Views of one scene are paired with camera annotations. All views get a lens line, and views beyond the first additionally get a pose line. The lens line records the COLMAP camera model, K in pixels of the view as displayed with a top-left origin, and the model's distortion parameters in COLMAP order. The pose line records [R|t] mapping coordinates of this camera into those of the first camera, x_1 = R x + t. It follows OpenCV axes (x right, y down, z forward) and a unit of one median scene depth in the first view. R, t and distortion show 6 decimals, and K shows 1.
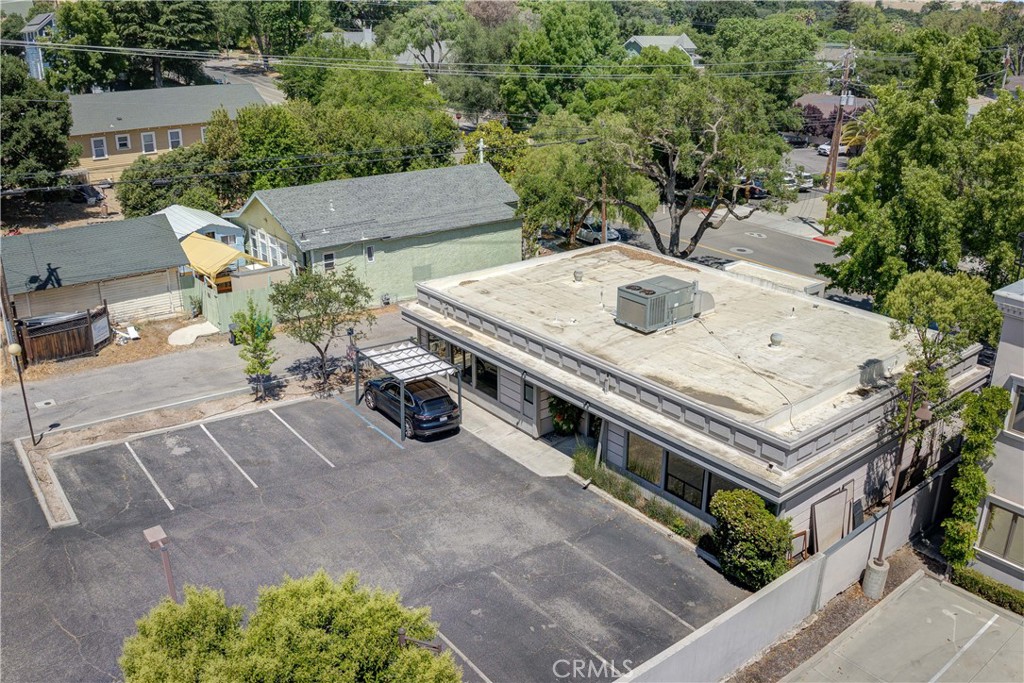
lens RADIAL K [[853.1, 0, 512.0], [0, 853.1, 341.5], [0, 0, 1]] dist [-0.108810, -0.013324]
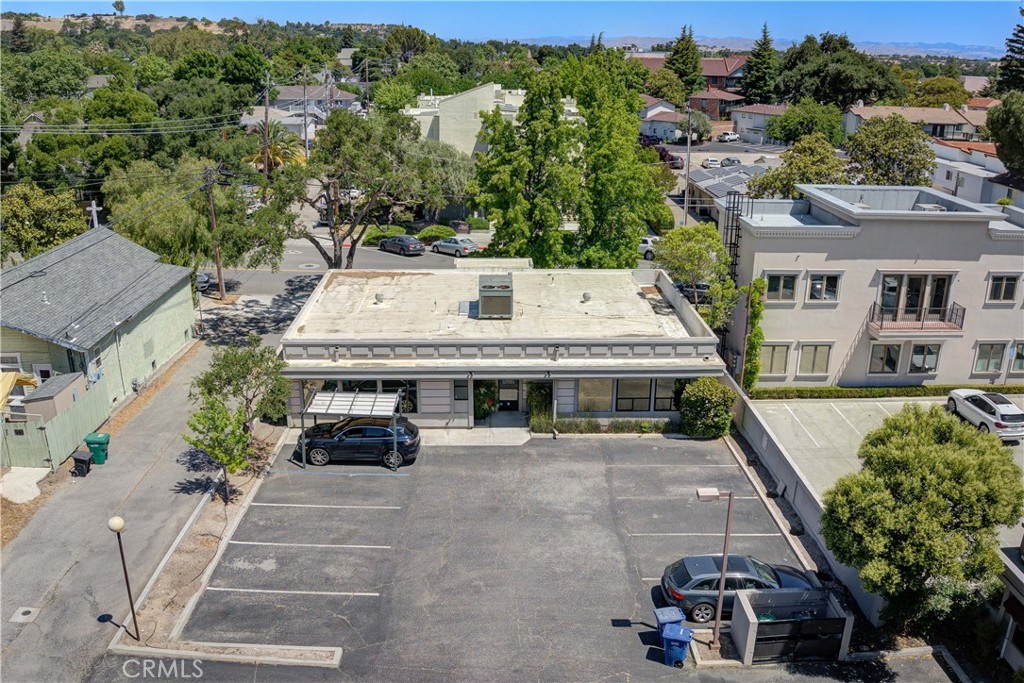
lens RADIAL K [[853.1, 0, 512.0], [0, 853.1, 341.5], [0, 0, 1]] dist [-0.108810, -0.013324]
pose [[0.595229, -0.263996, 0.758952, -0.810110], [0.277267, 0.953961, 0.114373, -0.120624], [-0.754205, 0.142354, 0.641023, 0.182653]]
